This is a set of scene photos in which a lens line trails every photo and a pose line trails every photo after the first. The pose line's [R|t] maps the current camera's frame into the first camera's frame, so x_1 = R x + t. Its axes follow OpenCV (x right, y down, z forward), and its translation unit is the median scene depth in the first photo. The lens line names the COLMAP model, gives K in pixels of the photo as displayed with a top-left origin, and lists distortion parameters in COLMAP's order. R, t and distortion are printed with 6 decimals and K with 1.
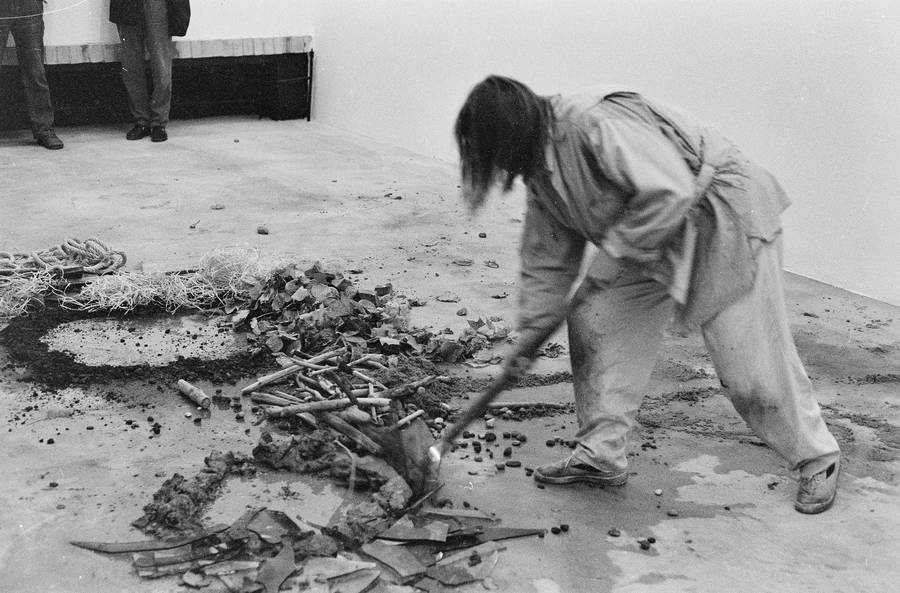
lens RADIAL K [[1795.0, 0, 450.0], [0, 1795.0, 296.5], [0, 0, 1]] dist [0.013890, -0.007834]
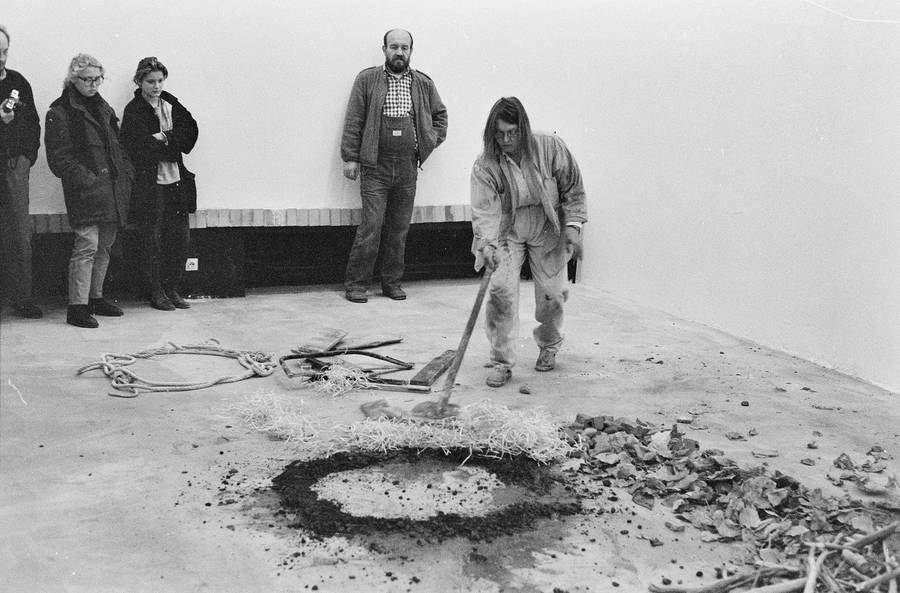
lens RADIAL K [[1795.0, 0, 450.0], [0, 1795.0, 296.5], [0, 0, 1]] dist [0.013890, -0.007834]
pose [[0.964760, 0.024159, -0.262019, 0.116732], [-0.045860, 0.995974, -0.077026, -0.009632], [0.259104, 0.086328, 0.961984, 0.019398]]
